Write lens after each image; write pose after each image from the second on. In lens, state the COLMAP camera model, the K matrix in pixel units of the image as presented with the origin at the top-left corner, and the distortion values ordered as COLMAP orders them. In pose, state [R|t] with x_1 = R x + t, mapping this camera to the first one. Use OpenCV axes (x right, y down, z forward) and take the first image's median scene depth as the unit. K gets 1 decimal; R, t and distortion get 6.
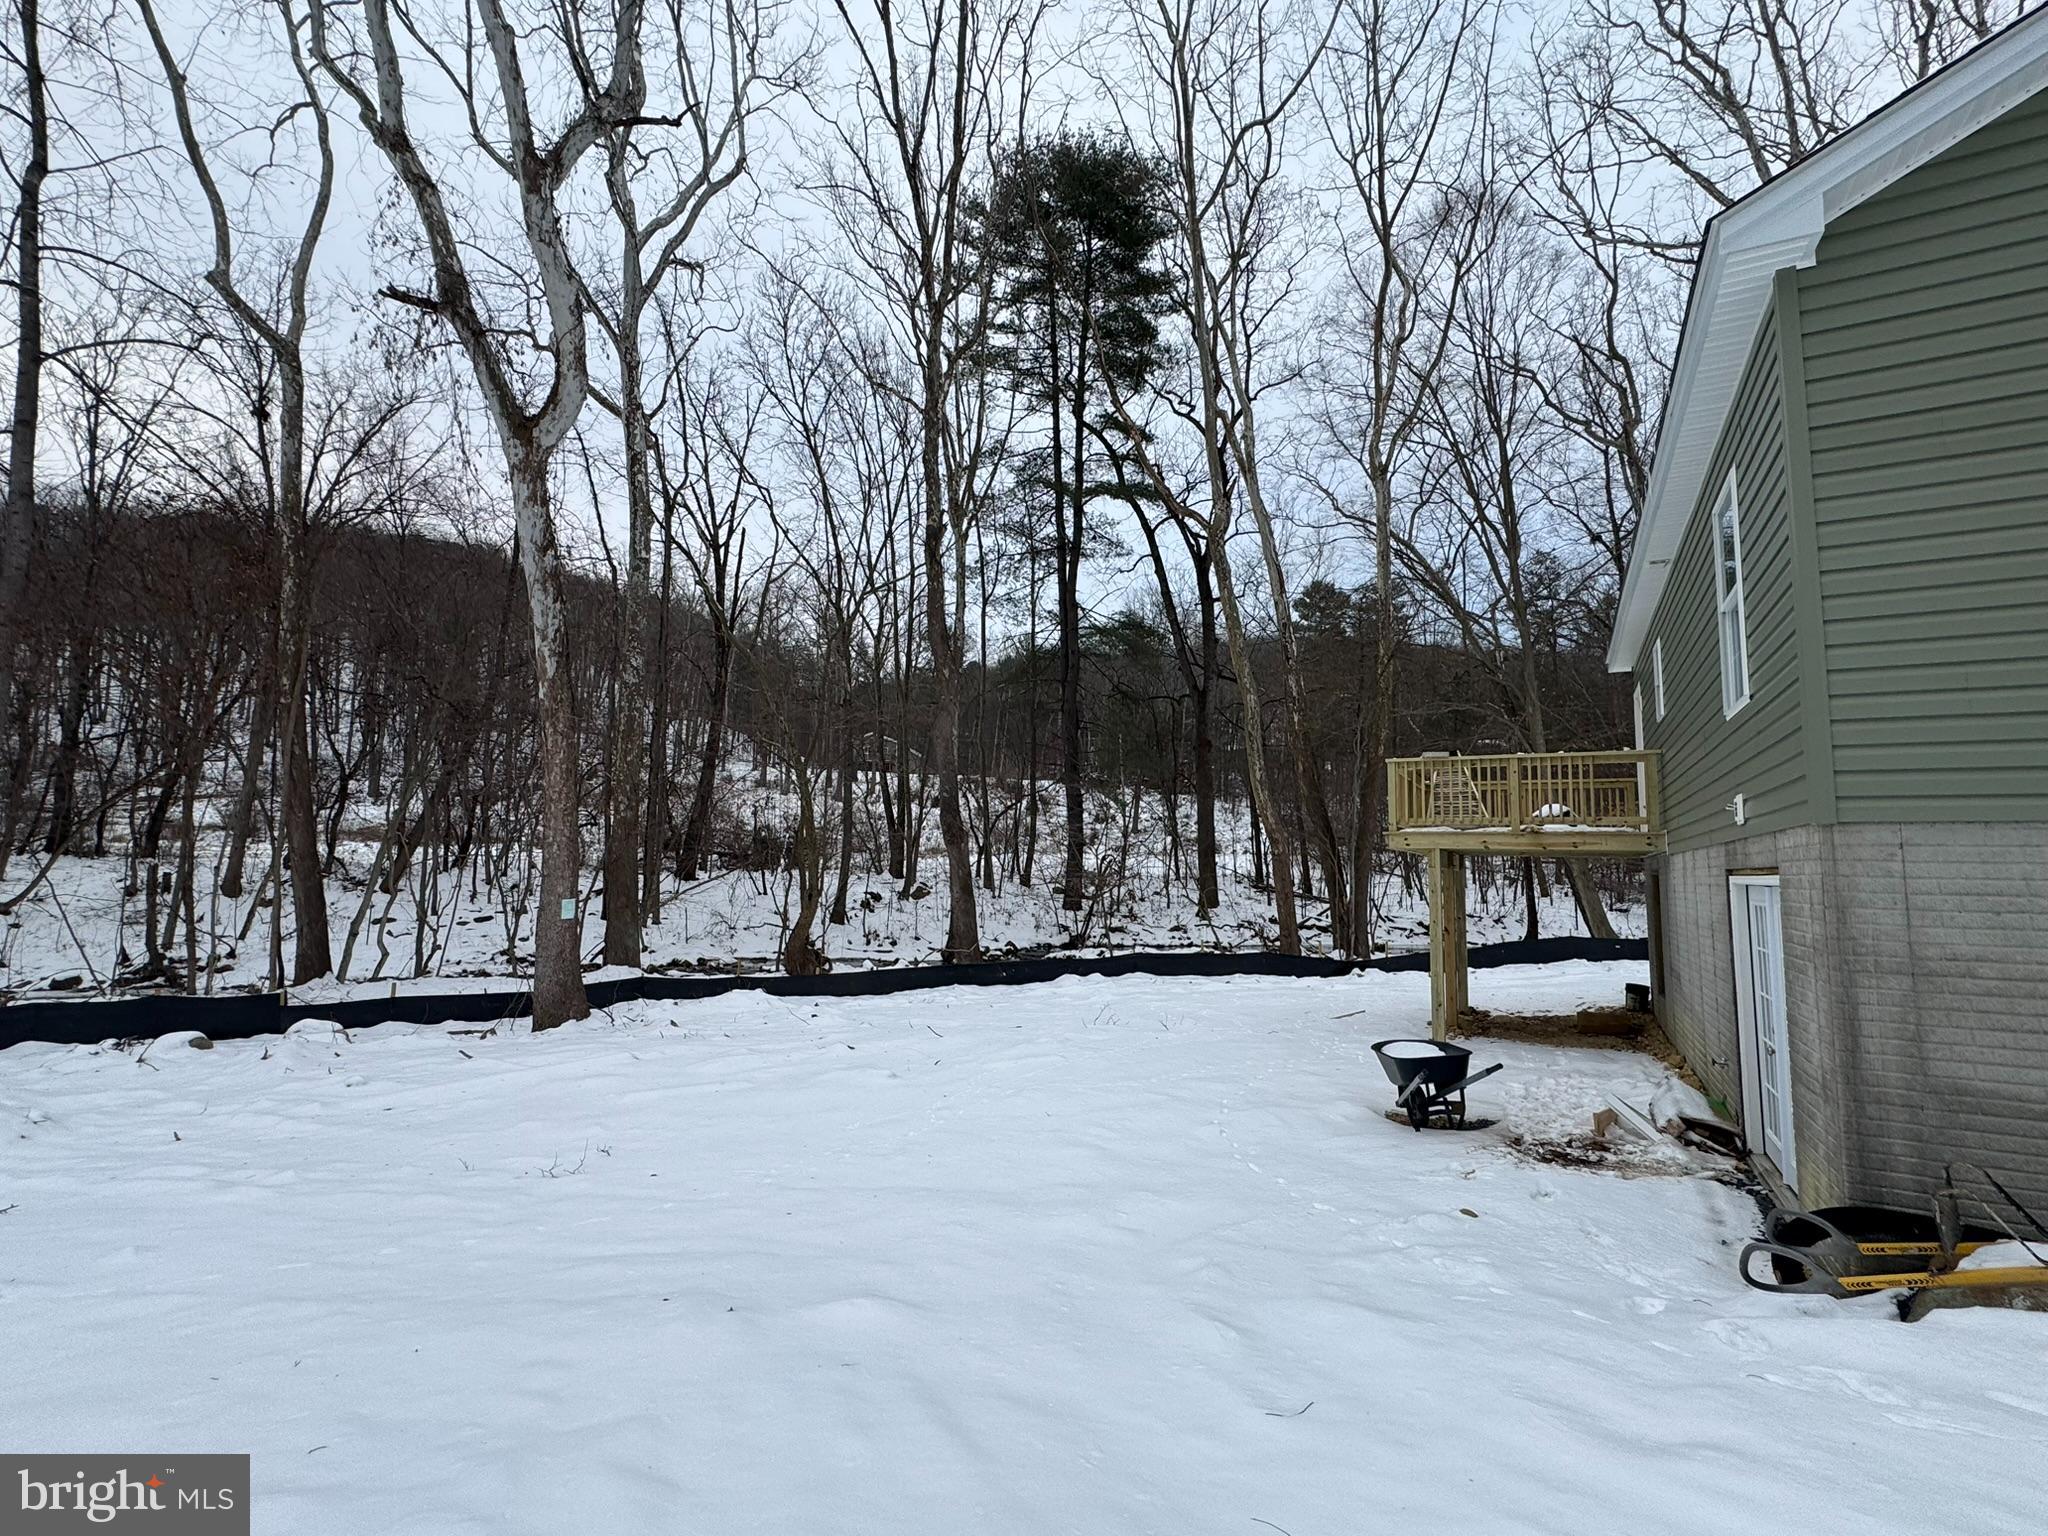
lens RADIAL K [[950.1, 0, 1024.0], [0, 950.1, 766.5], [0, 0, 1]] dist [-0.003462, 0.000089]
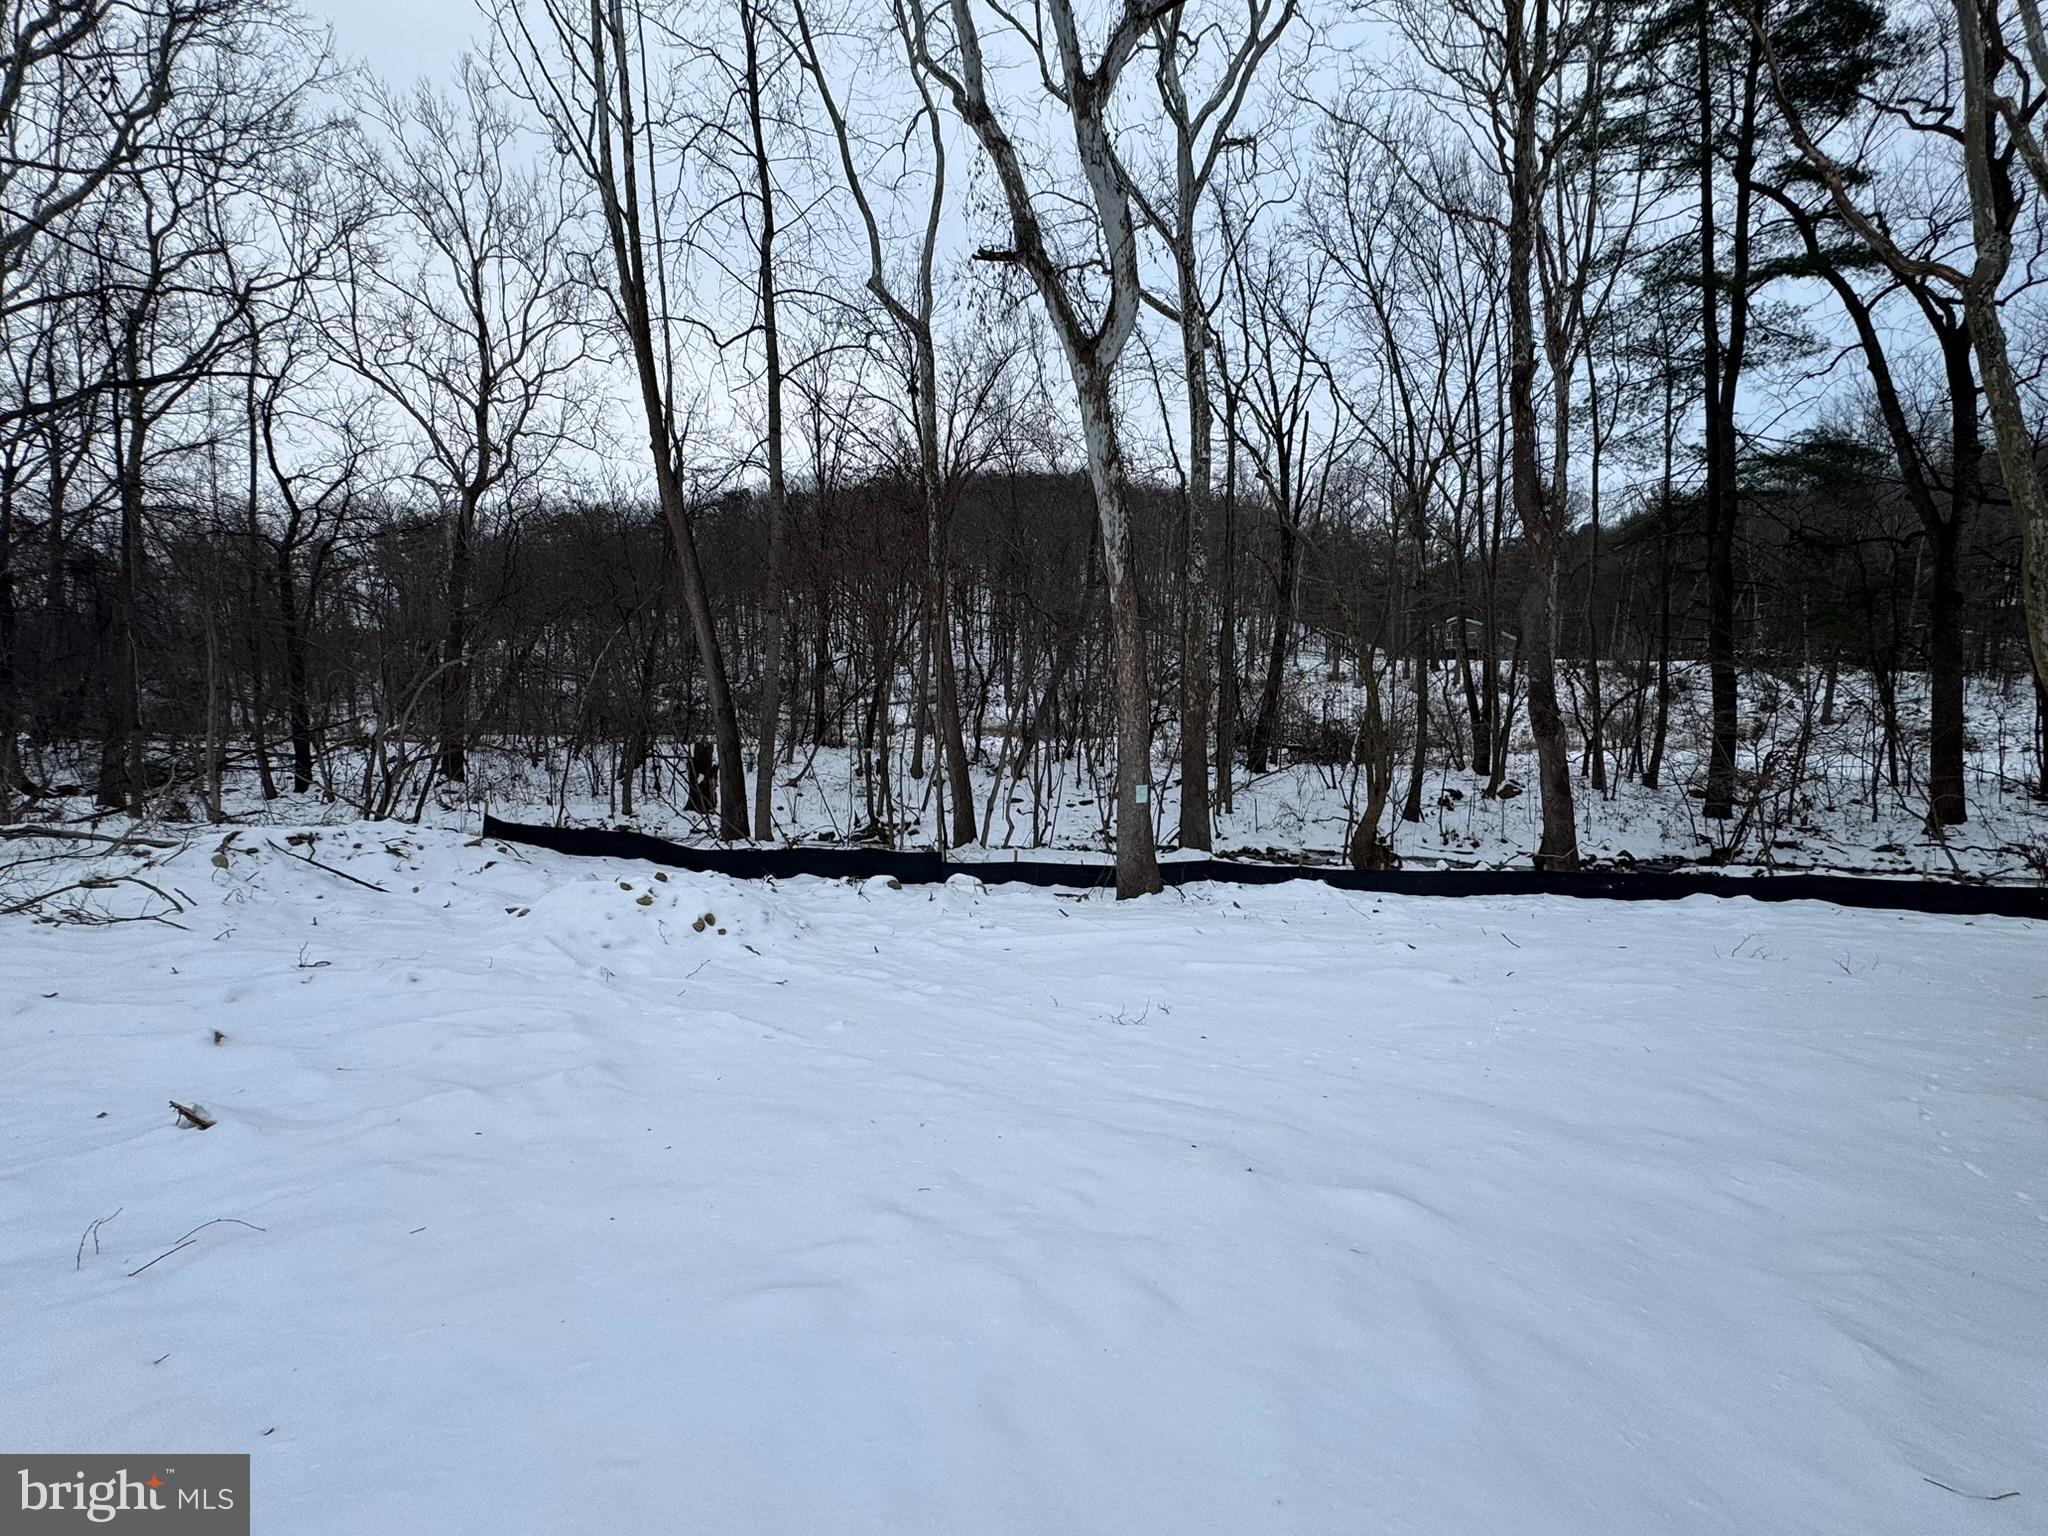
lens RADIAL K [[950.1, 0, 1025.1], [0, 950.1, 765.6], [0, 0, 1]] dist [-0.003462, 0.000089]
pose [[0.832411, 0.015403, -0.553945, 0.011310], [0.044875, 0.994457, 0.095086, 0.003858], [0.552339, -0.104009, 0.827106, 0.008875]]
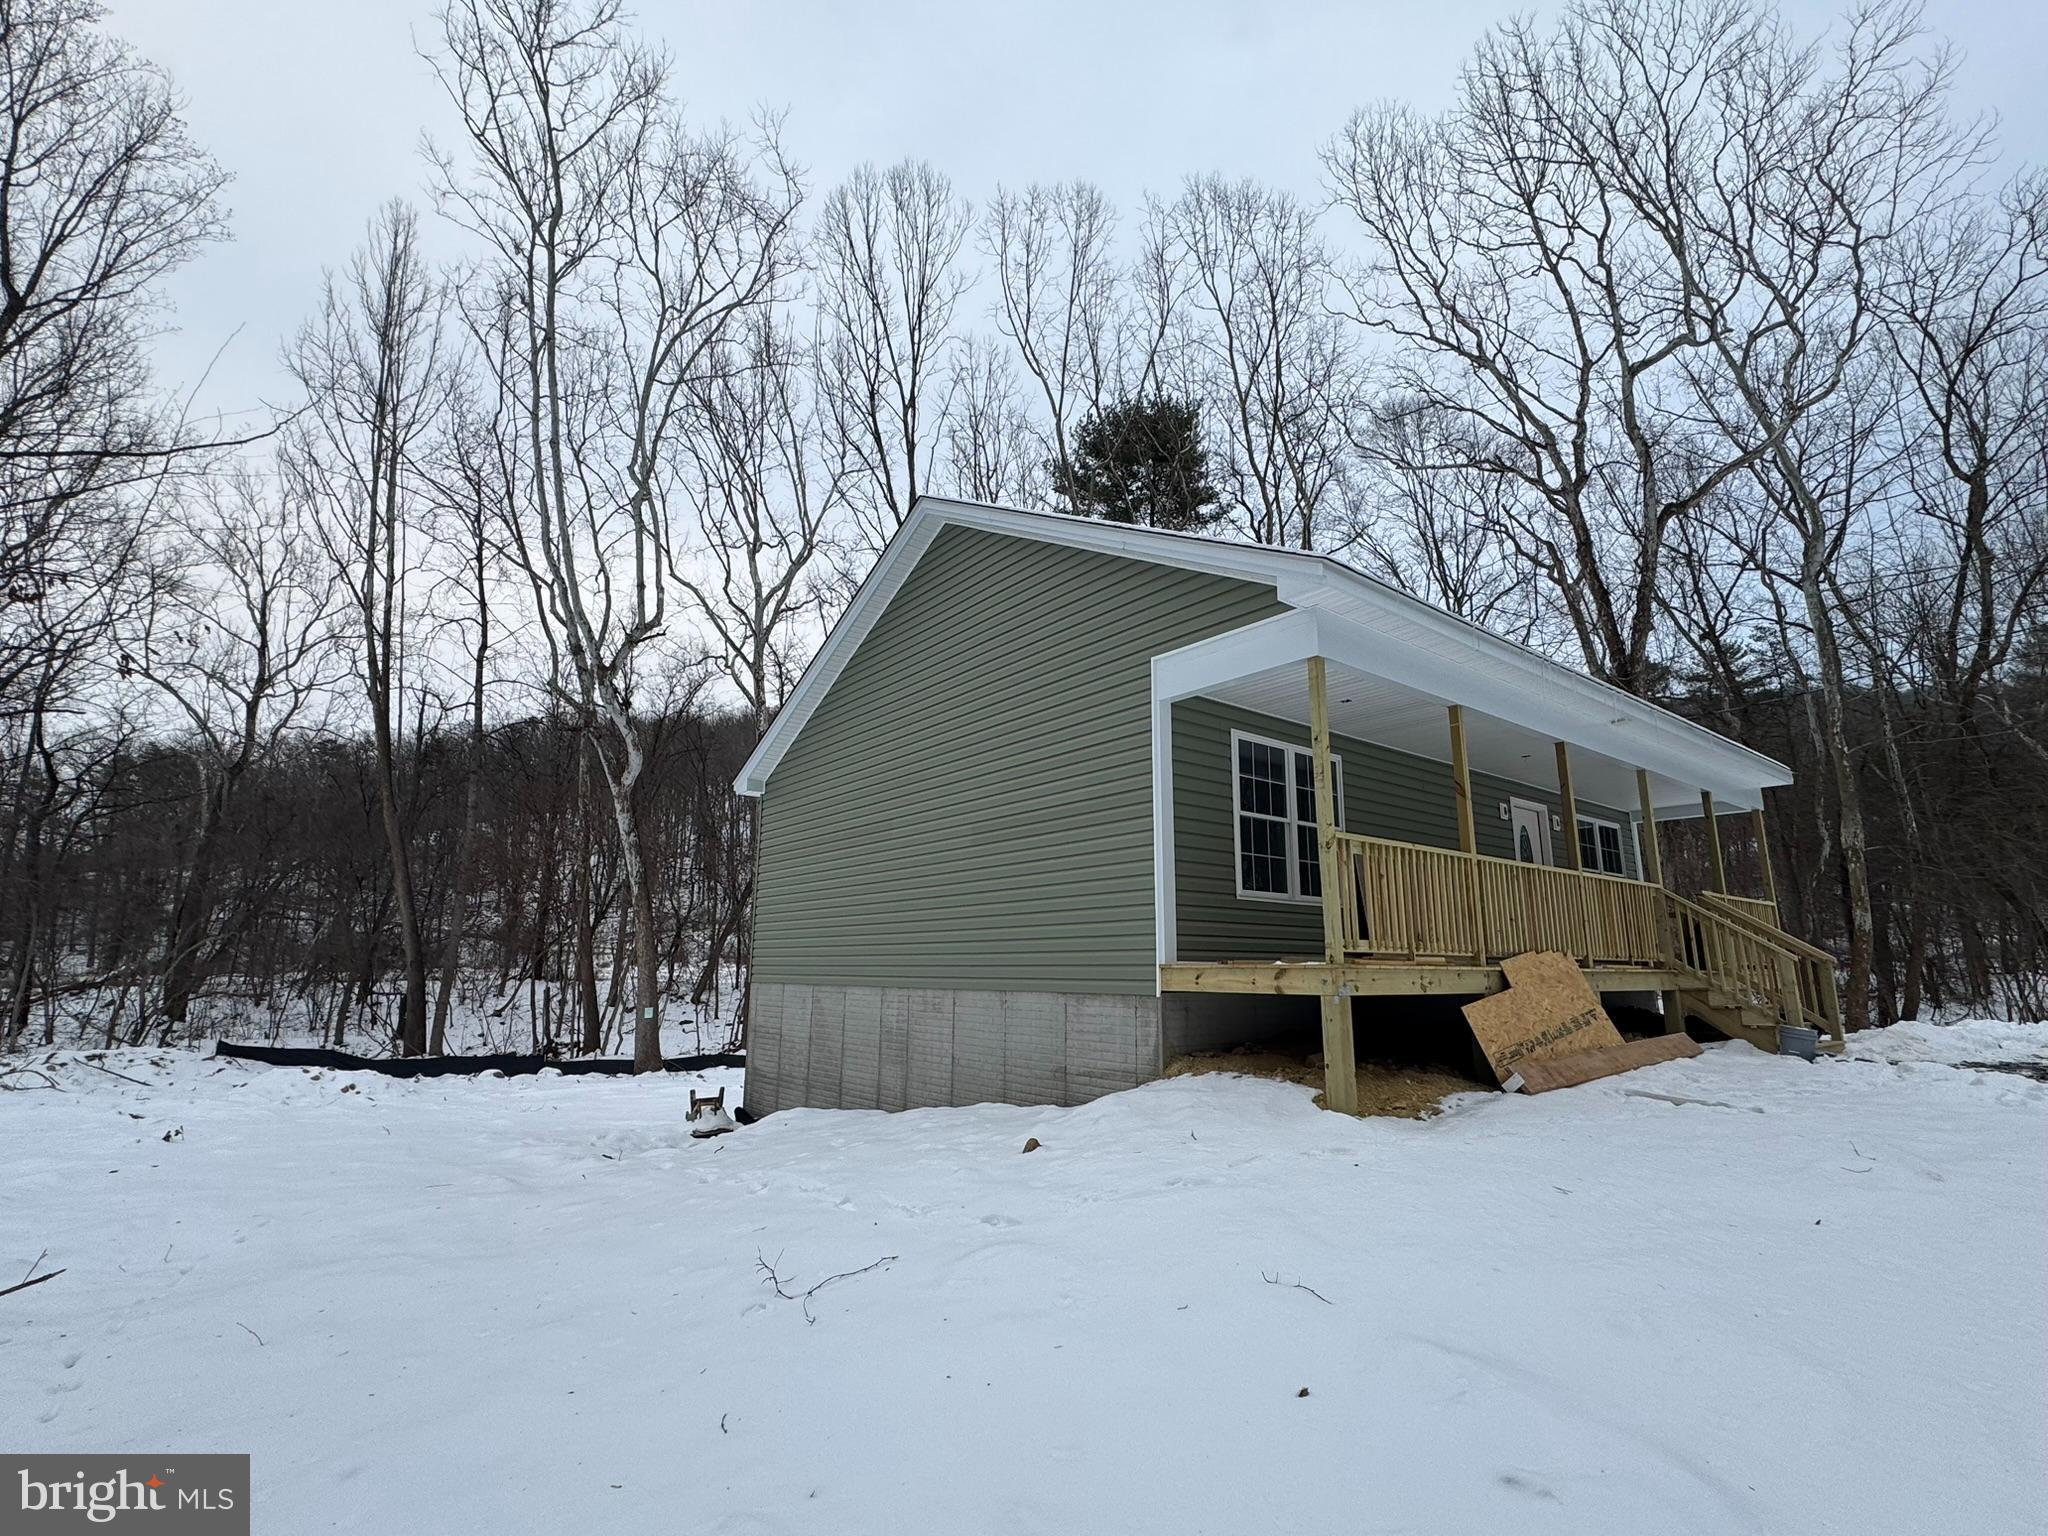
lens RADIAL K [[950.1, 0, 1028.5], [0, 950.1, 760.8], [0, 0, 1]] dist [-0.003462, 0.000089]
pose [[0.923534, -0.096620, -0.371147, 0.616078], [0.052852, 0.990575, -0.126361, -0.045123], [0.379858, 0.097083, 0.919936, -0.332247]]
